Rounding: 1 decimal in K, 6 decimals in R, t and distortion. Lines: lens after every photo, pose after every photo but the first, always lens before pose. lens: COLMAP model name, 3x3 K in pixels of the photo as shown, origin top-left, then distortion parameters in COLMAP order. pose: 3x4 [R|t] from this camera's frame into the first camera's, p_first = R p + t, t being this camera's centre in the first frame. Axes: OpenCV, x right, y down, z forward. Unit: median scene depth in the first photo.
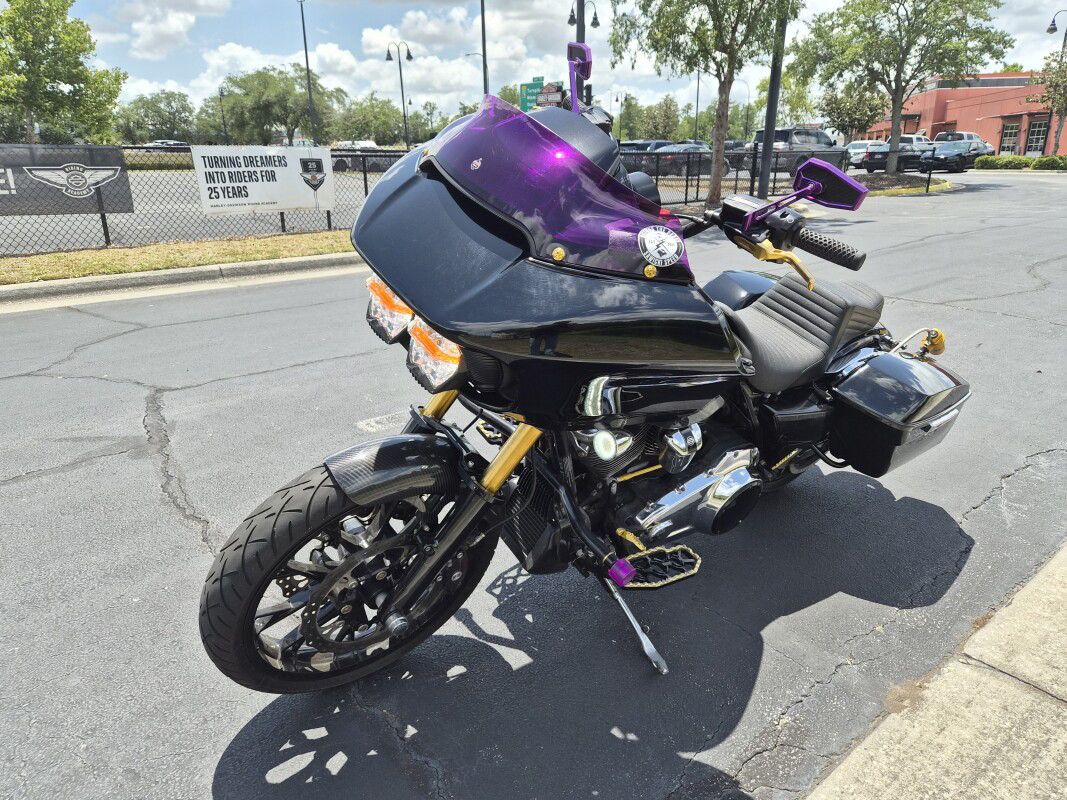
lens RADIAL K [[718.1, 0, 541.3], [0, 718.1, 397.5], [0, 0, 1]] dist [0.056847, -0.045632]
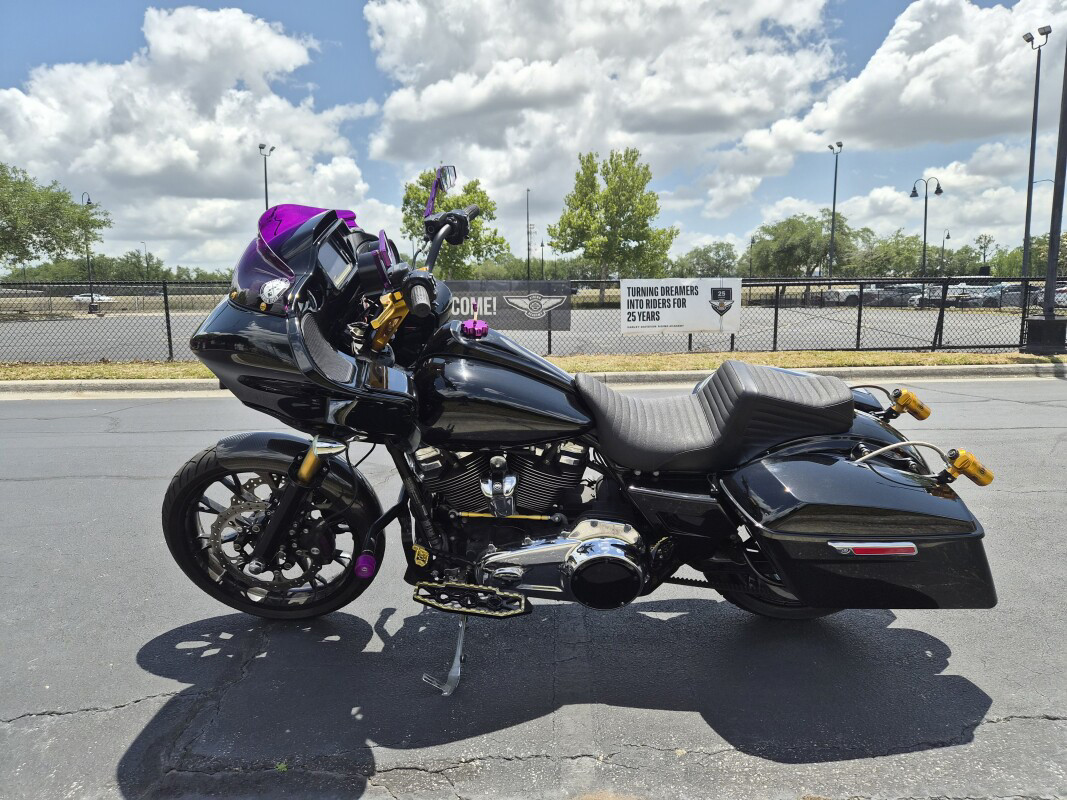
lens RADIAL K [[718.1, 0, 538.7], [0, 718.1, 401.2], [0, 0, 1]] dist [0.056847, -0.045632]
pose [[0.770312, 0.085892, -0.631856, 0.171457], [-0.194965, 0.975160, -0.105127, 0.006476], [0.607131, 0.204170, 0.767923, 0.029038]]
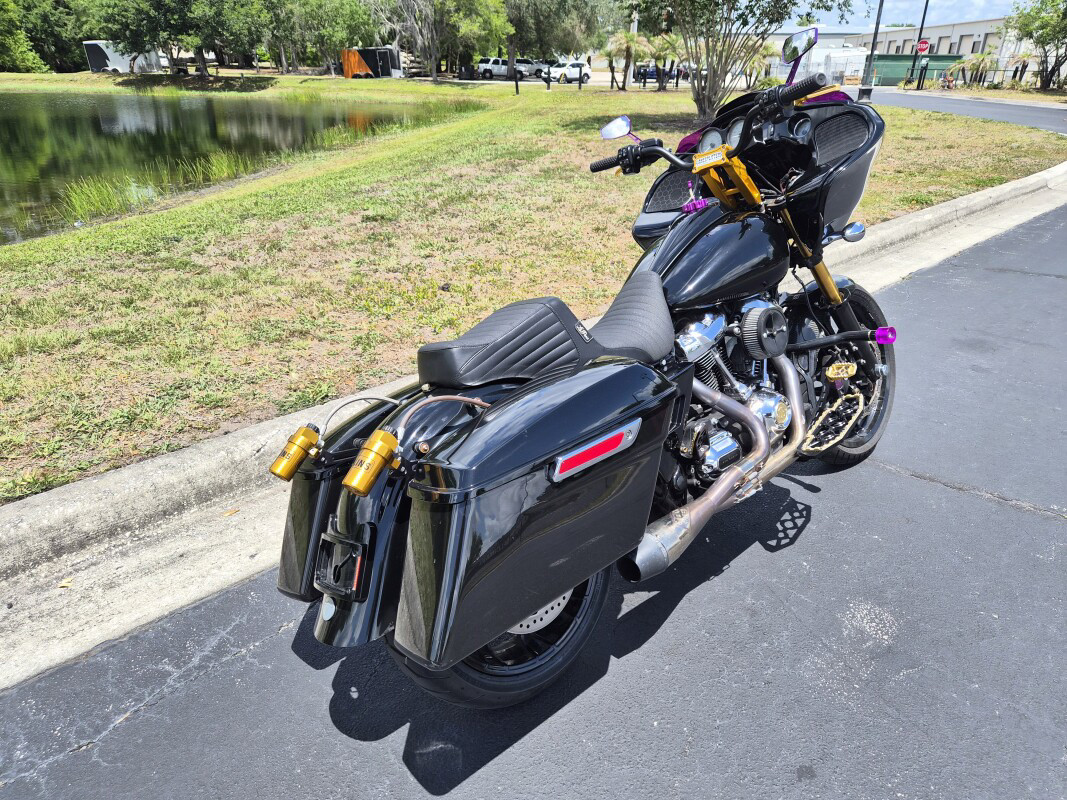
lens RADIAL K [[718.1, 0, 534.6], [0, 718.1, 396.8], [0, 0, 1]] dist [0.056847, -0.045632]
pose [[-0.997168, 0.024323, -0.071170, 0.095940], [-0.031435, 0.724877, 0.688161, -0.139674], [0.068328, 0.688449, -0.722059, 0.365835]]
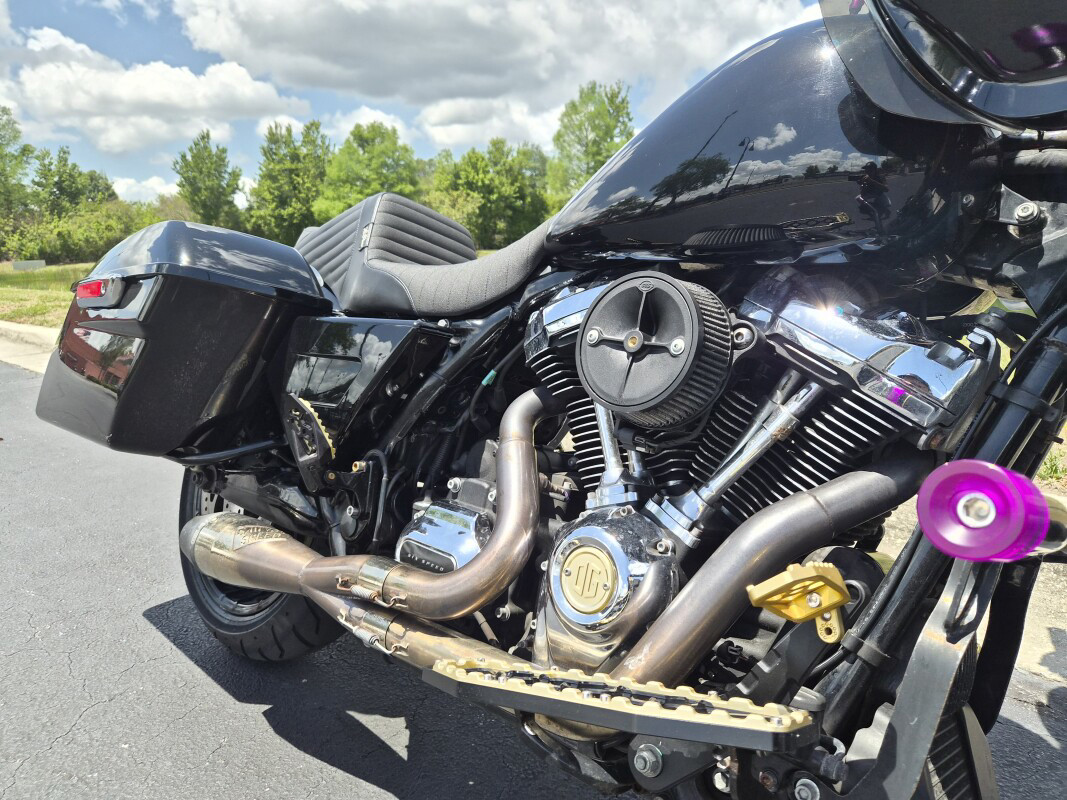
lens RADIAL K [[718.1, 0, 536.8], [0, 718.1, 395.0], [0, 0, 1]] dist [0.056847, -0.045632]
pose [[-0.154939, -0.197423, 0.967997, -0.056485], [0.345985, 0.906933, 0.240348, -0.027547], [-0.925358, 0.372152, -0.072214, 0.223556]]
